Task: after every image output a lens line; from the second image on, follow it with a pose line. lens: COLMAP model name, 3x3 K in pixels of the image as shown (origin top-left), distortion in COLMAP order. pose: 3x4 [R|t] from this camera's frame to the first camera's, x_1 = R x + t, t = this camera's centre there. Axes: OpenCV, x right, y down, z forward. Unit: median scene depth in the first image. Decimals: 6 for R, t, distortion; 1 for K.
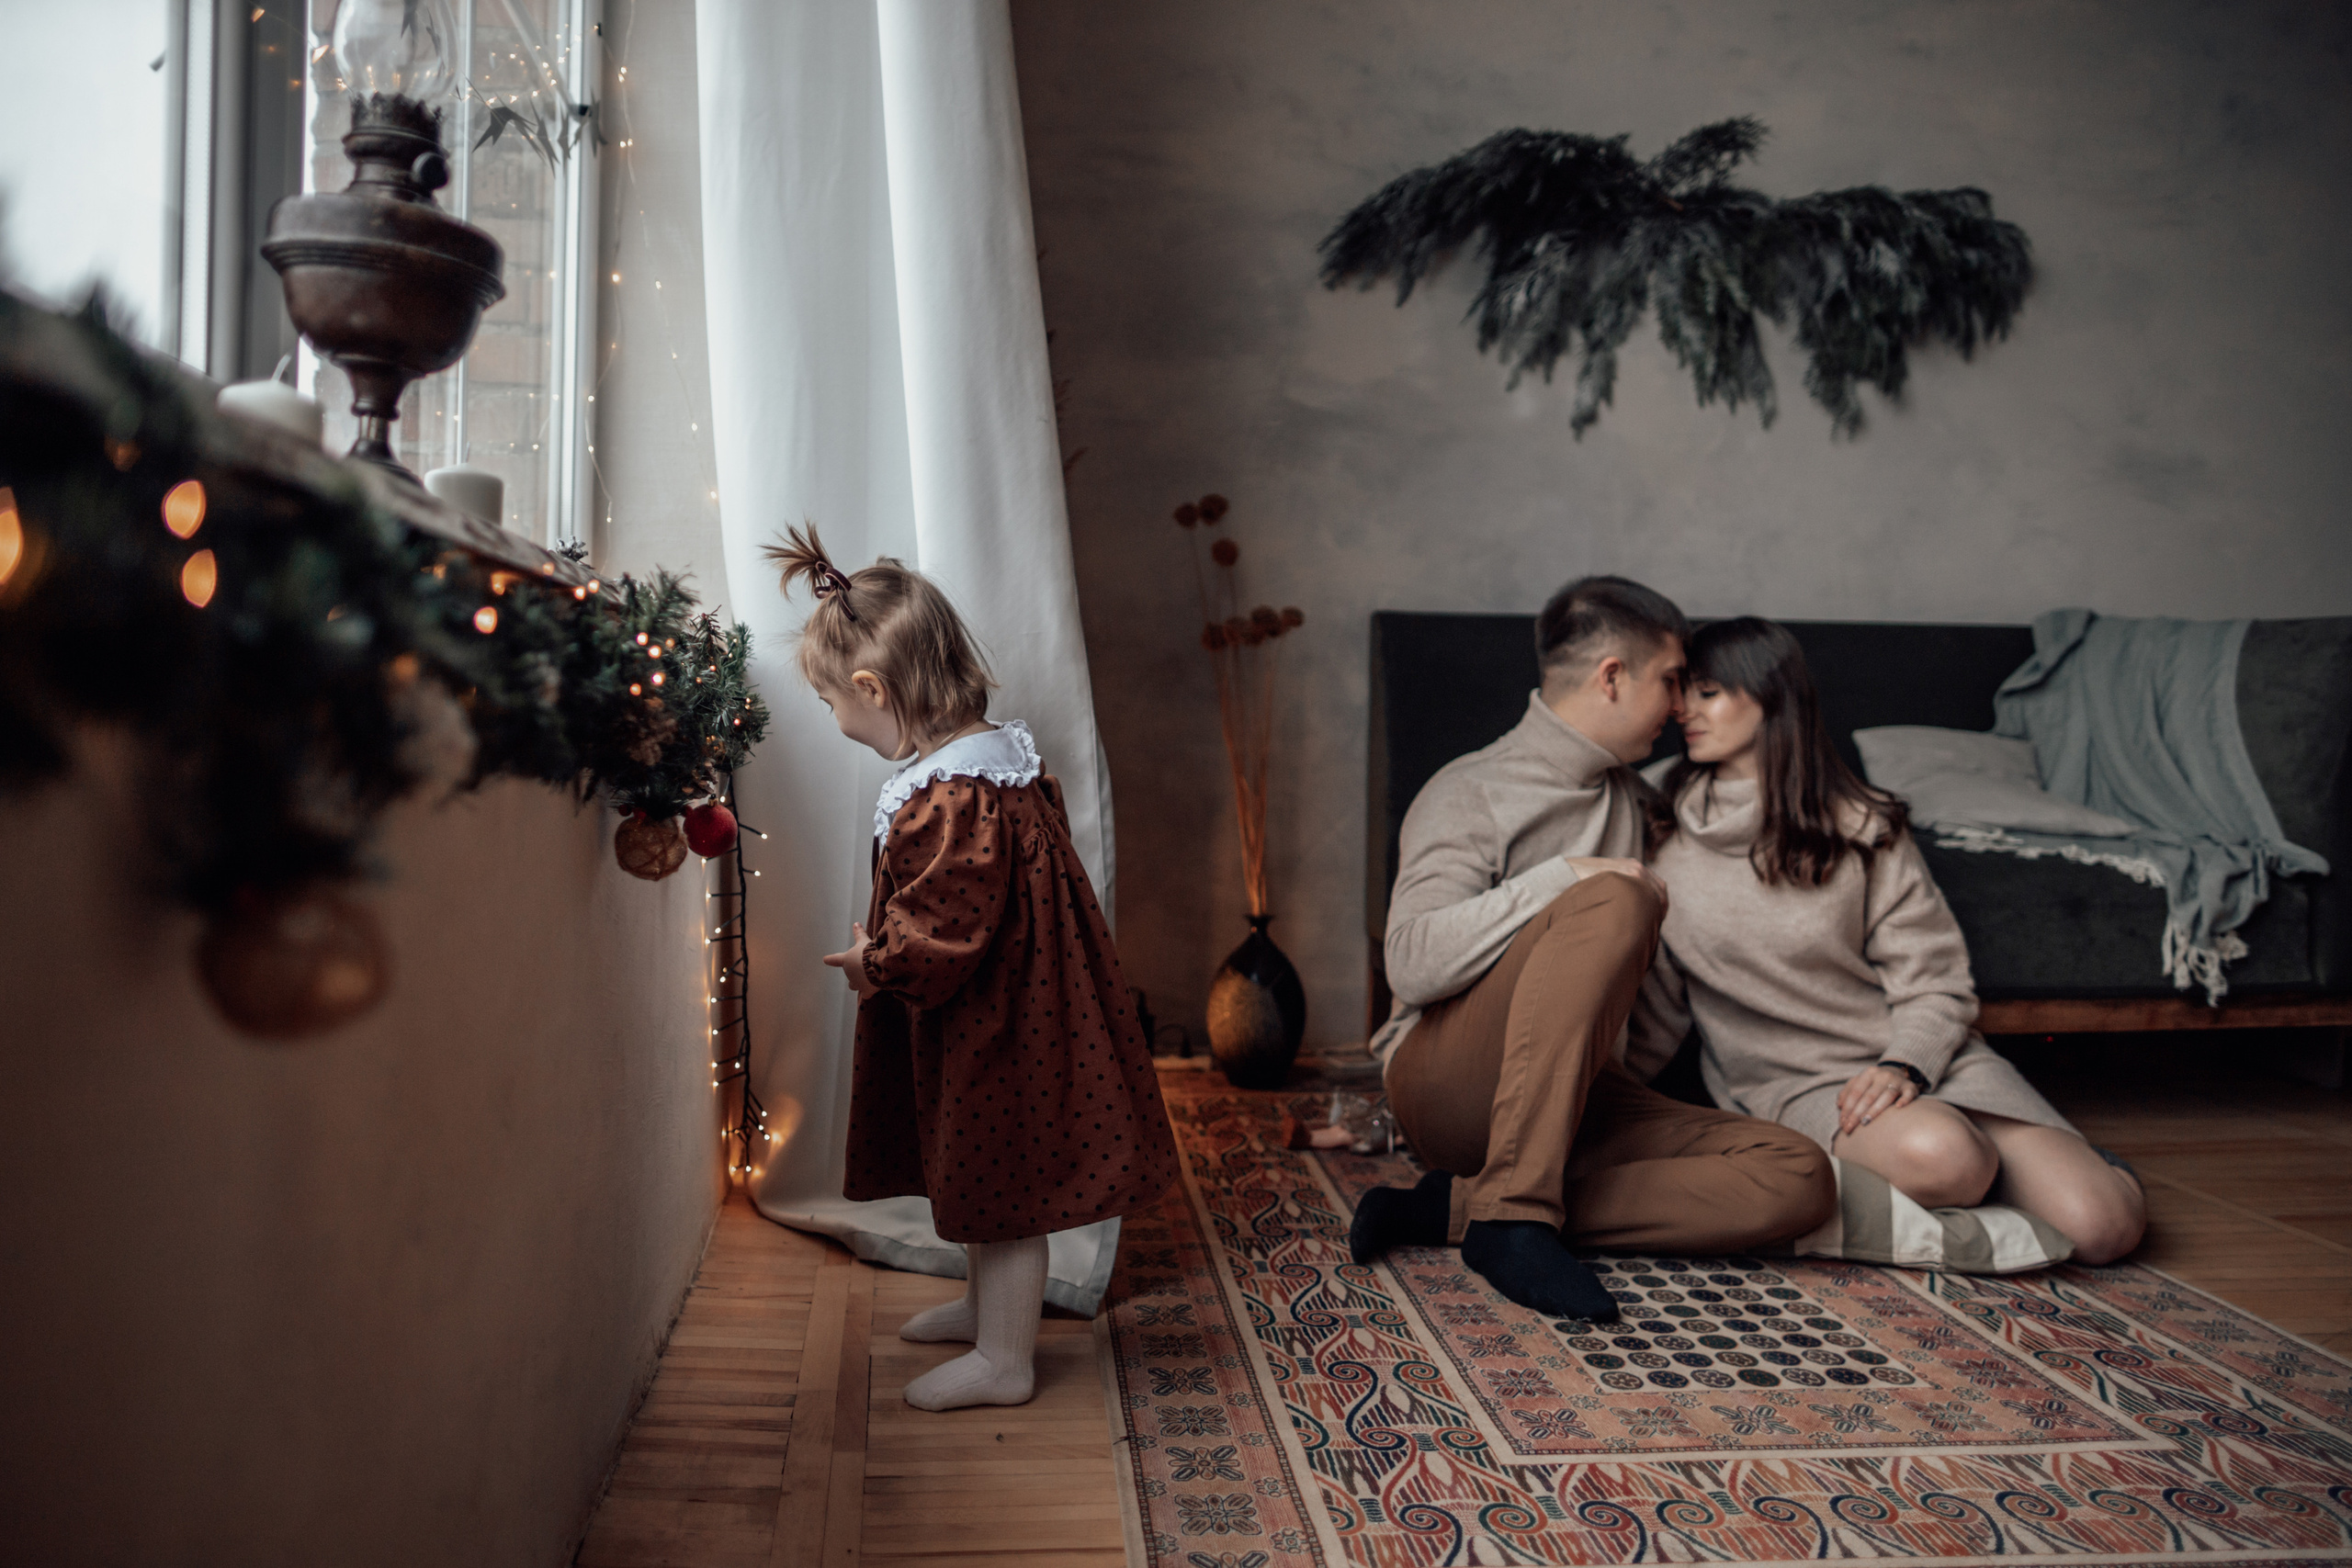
lens RADIAL K [[1701.1, 0, 1143.6], [0, 1701.1, 787.7], [0, 0, 1]] dist [-0.057669, 0.052962]
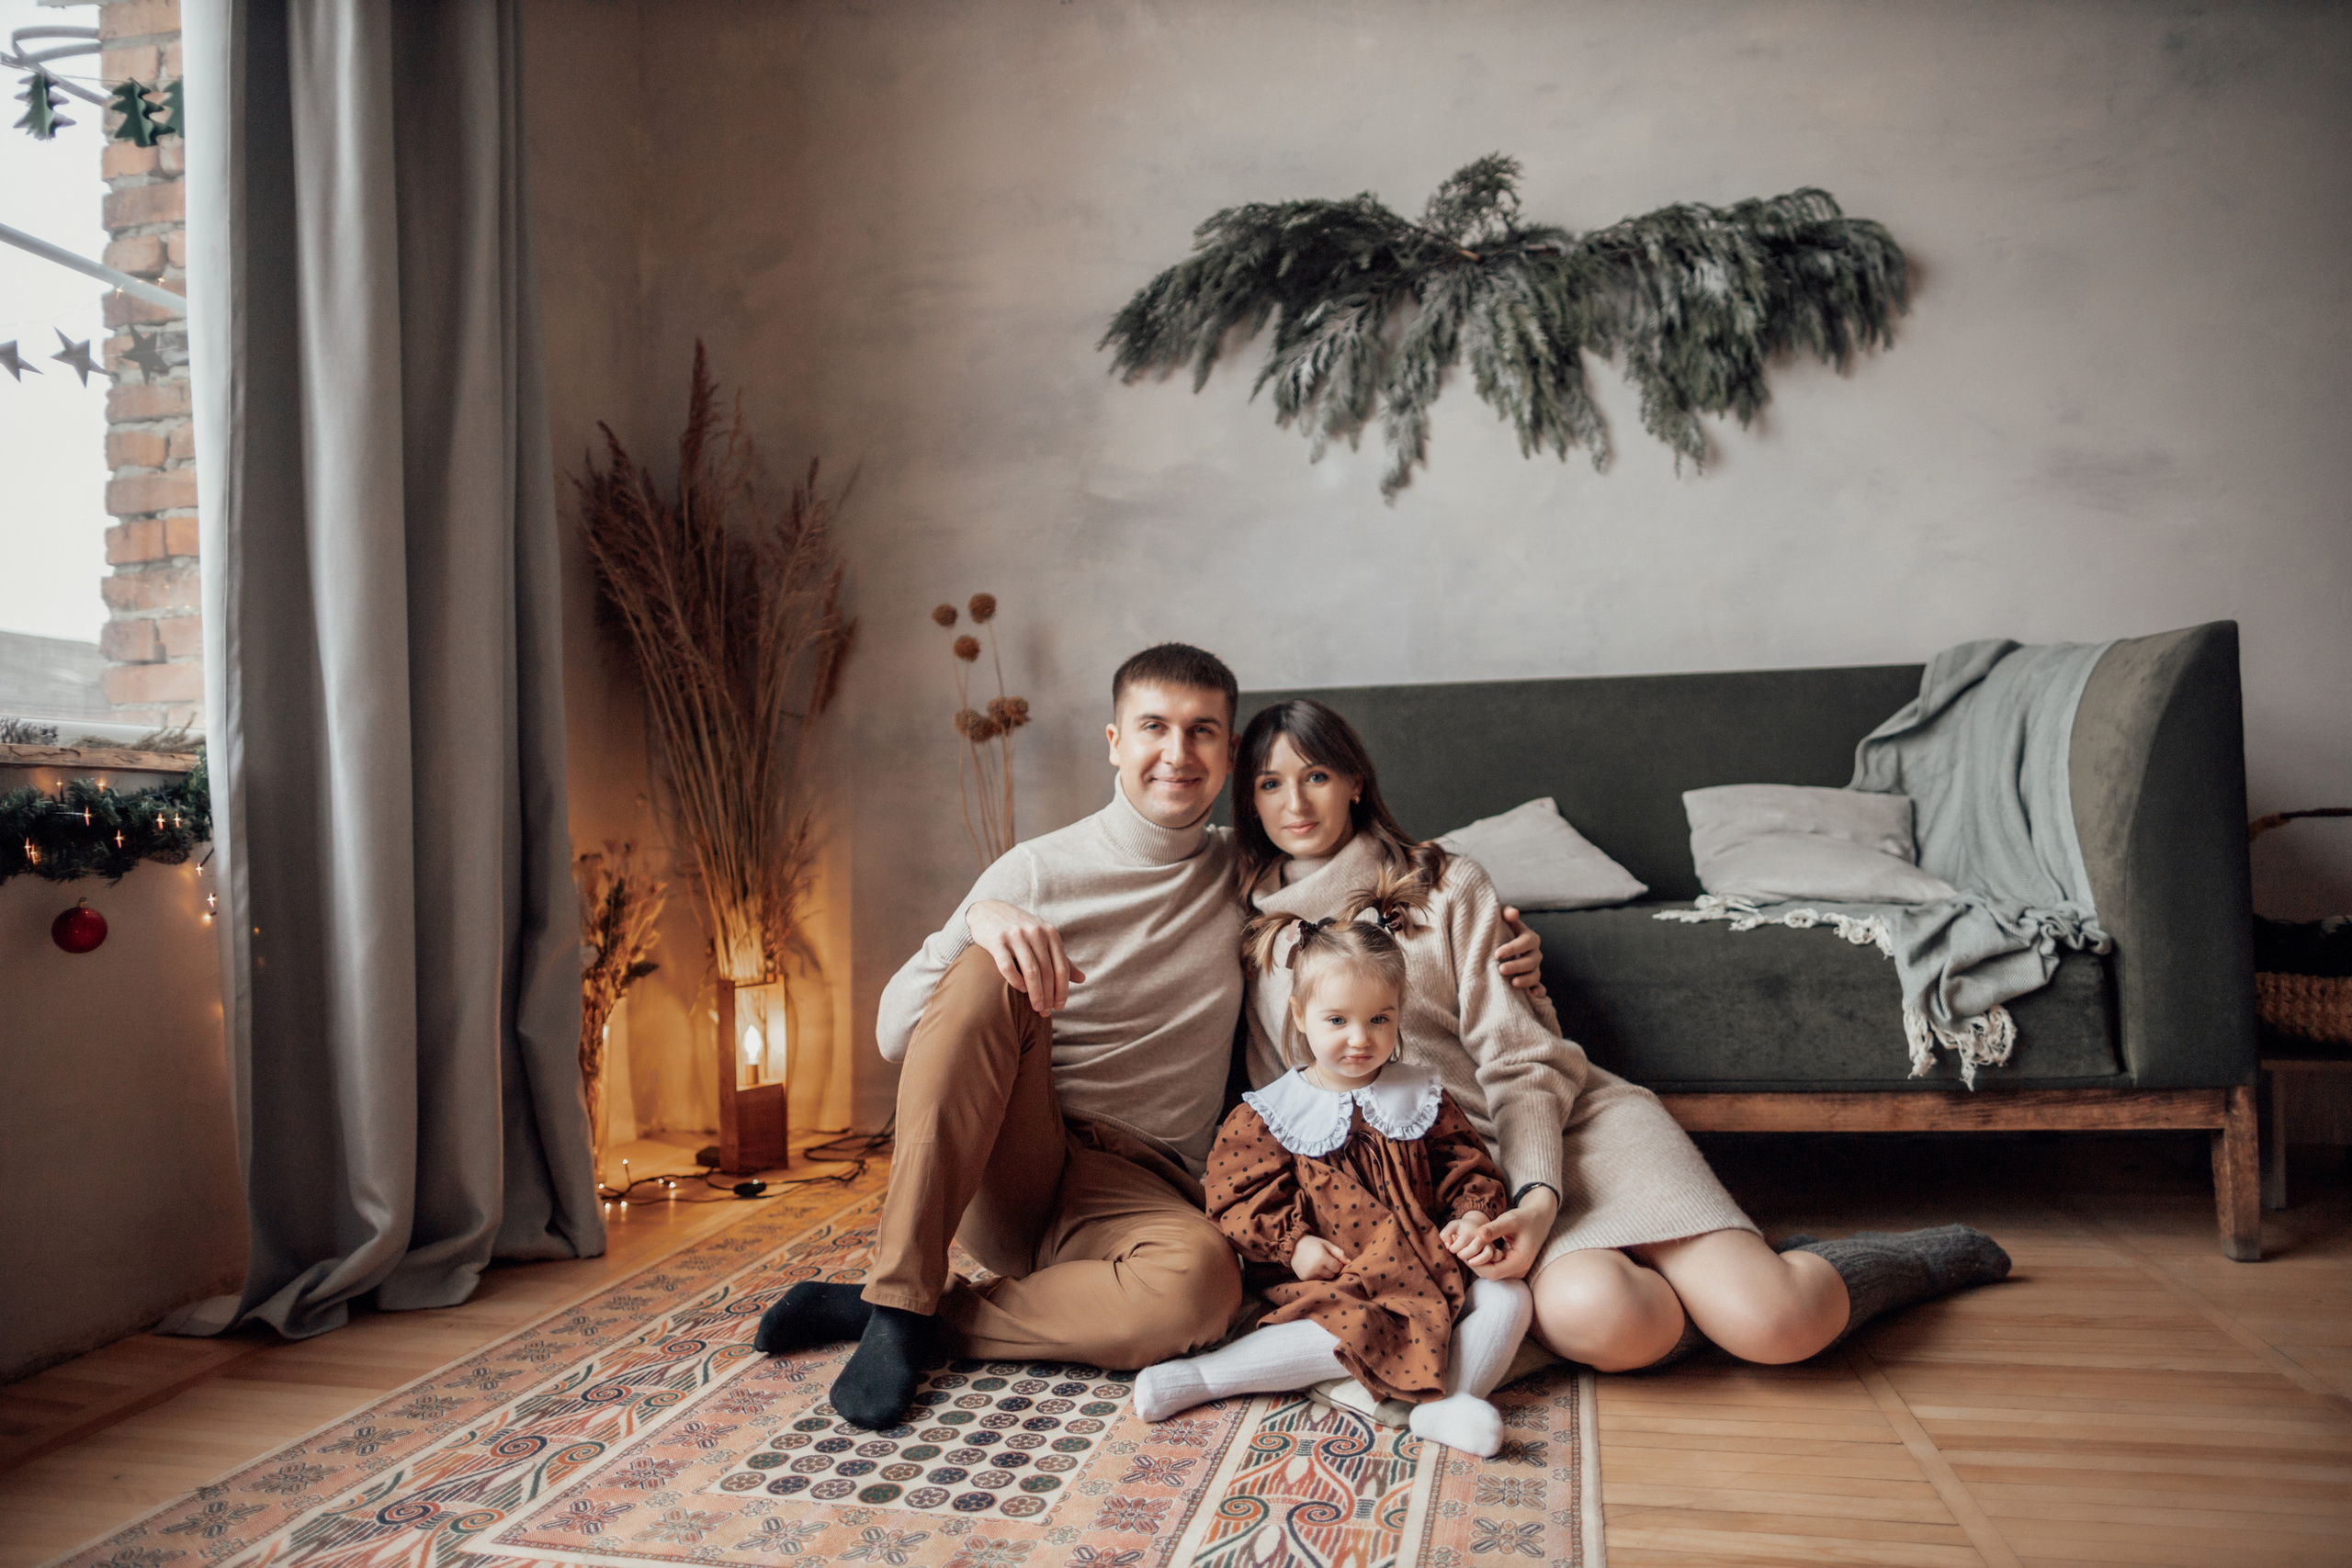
lens RADIAL K [[1609.3, 0, 1176.0], [0, 1609.3, 784.0], [0, 0, 1]] dist [-0.056799, 0.054816]
pose [[0.952461, -0.043704, -0.301511, 0.503692], [0.026819, 0.997843, -0.059919, 0.007920], [0.303479, 0.048985, 0.951578, 0.113993]]
